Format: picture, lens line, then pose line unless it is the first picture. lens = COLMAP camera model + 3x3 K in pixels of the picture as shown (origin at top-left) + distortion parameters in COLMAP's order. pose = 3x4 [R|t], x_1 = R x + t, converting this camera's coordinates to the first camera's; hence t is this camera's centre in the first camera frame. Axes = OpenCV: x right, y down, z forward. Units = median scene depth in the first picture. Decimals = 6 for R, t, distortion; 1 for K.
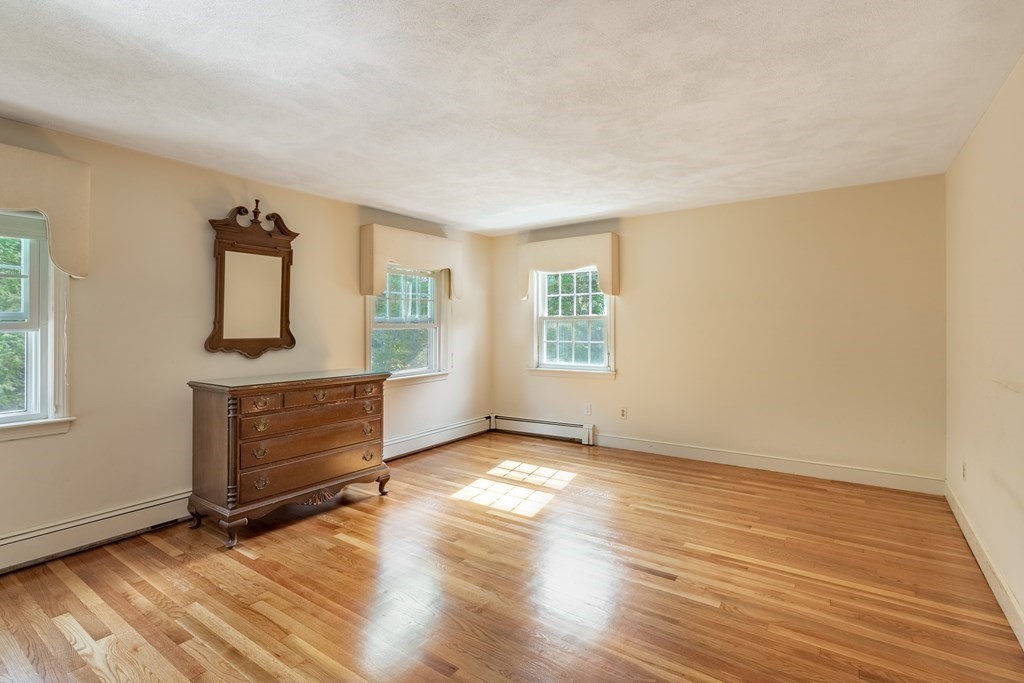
lens RADIAL K [[476.9, 0, 519.5], [0, 476.9, 321.6], [0, 0, 1]] dist [0.002441, 0.000164]
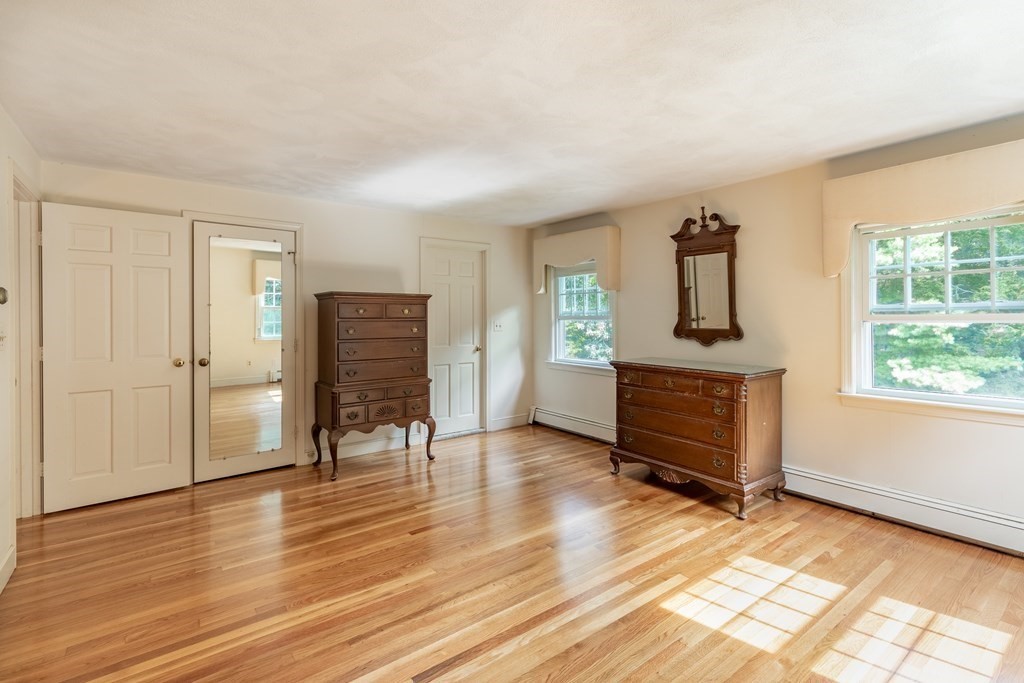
lens RADIAL K [[440.7, 0, 513.8], [0, 440.7, 313.8], [0, 0, 1]] dist [-0.012085, -0.000004]
pose [[-0.259561, -0.002357, -0.965724, 0.600113], [0.004442, 0.999984, -0.003634, 0.002147], [0.965716, -0.005233, -0.259547, 0.863815]]
